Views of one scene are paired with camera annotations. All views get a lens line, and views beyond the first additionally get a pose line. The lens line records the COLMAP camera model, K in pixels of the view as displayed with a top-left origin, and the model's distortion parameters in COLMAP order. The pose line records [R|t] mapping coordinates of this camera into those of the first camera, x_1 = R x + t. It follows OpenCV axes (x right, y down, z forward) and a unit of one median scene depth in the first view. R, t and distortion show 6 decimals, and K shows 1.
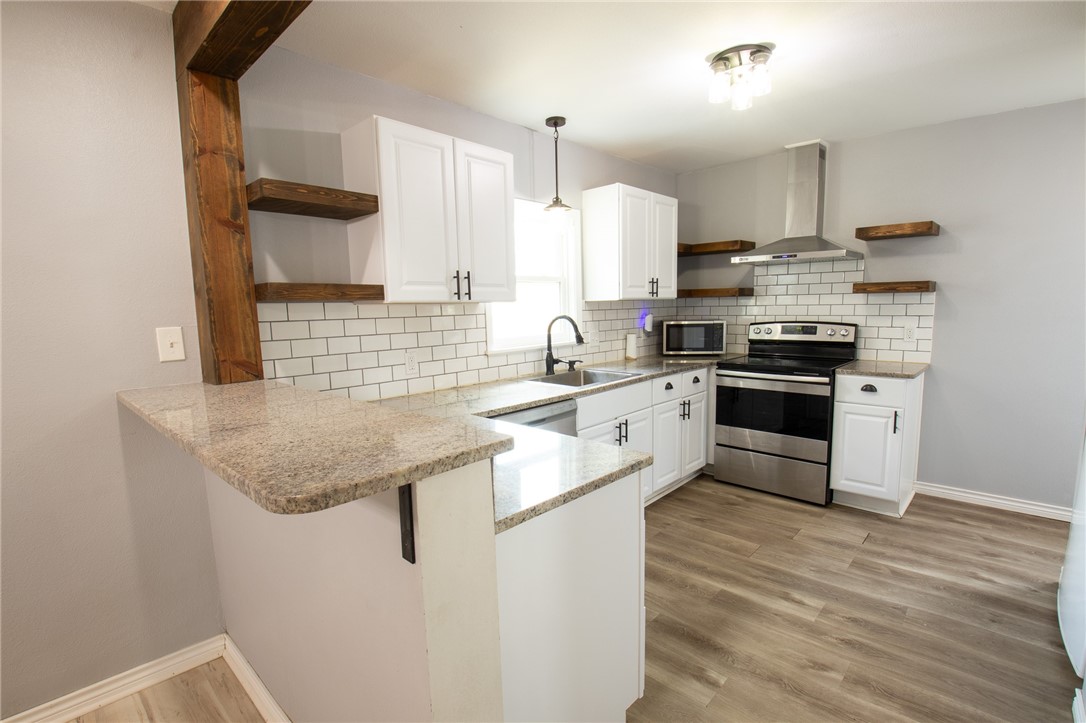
lens RADIAL K [[499.1, 0, 545.5], [0, 499.1, 369.8], [0, 0, 1]] dist [-0.014262, -0.005058]
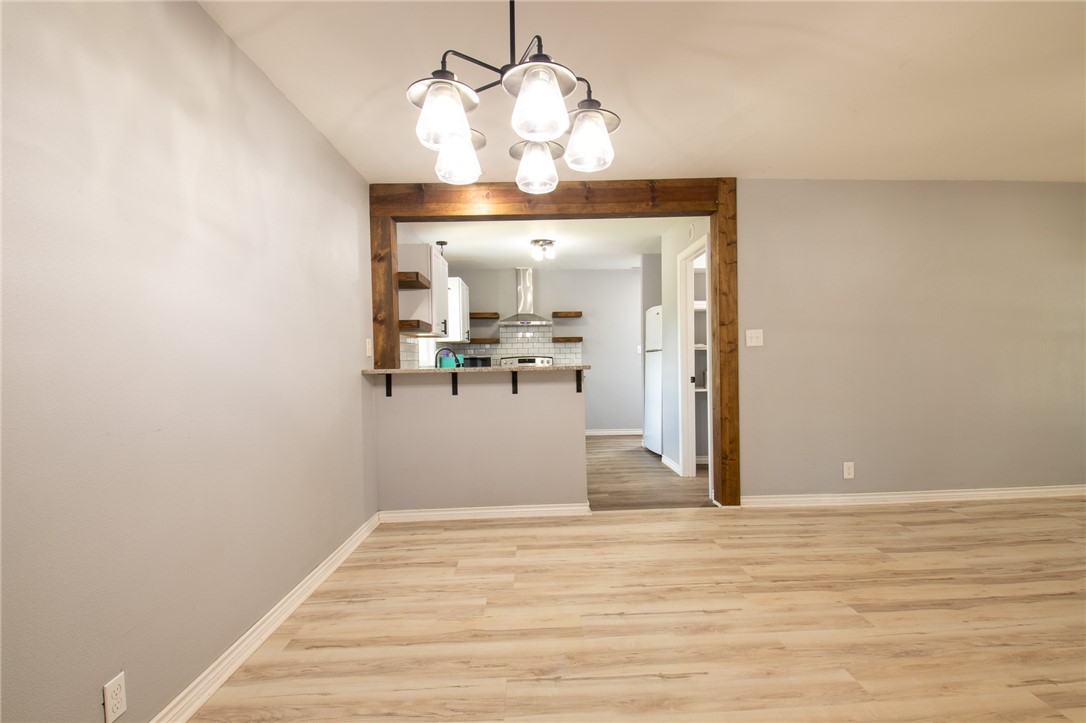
lens RADIAL K [[499.1, 0, 544.4], [0, 499.1, 372.1], [0, 0, 1]] dist [-0.014262, -0.005058]
pose [[0.712561, -0.007443, 0.701571, -1.036140], [0.090749, 0.992522, -0.081641, 0.164585], [-0.695717, 0.121840, 0.707907, -0.529993]]
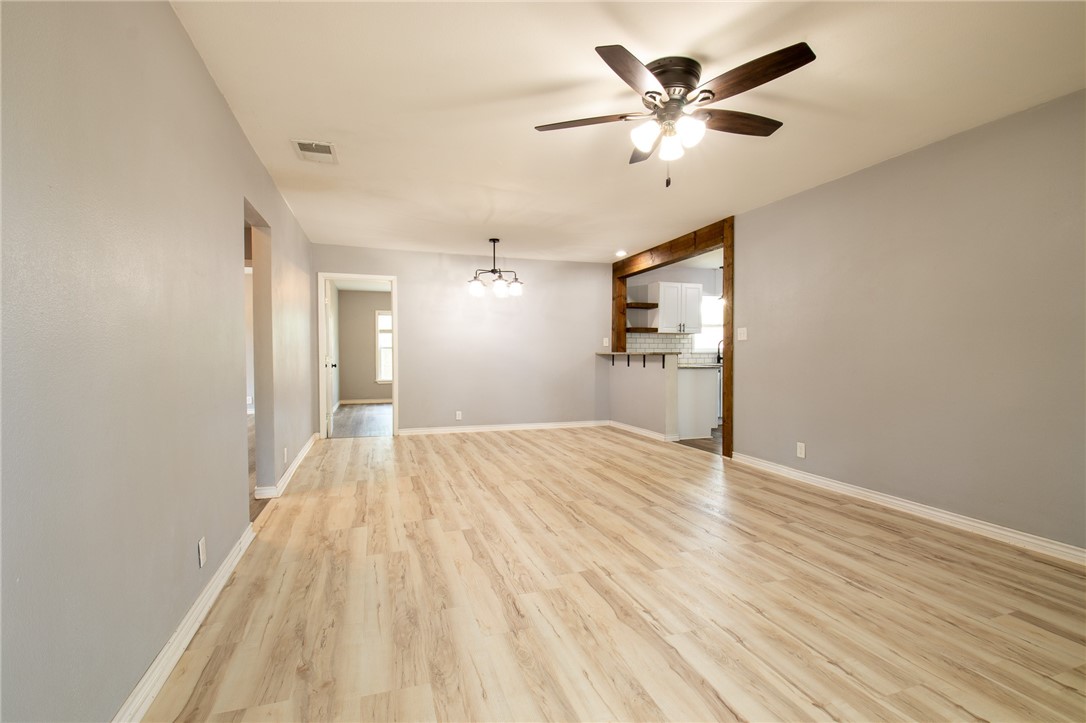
lens RADIAL K [[499.1, 0, 548.5], [0, 499.1, 362.9], [0, 0, 1]] dist [-0.014262, -0.005058]
pose [[0.883981, 0.030841, -0.466505, 0.474624], [-0.076210, 0.993981, -0.078696, 0.304431], [0.461270, 0.105118, 0.881011, -1.801778]]
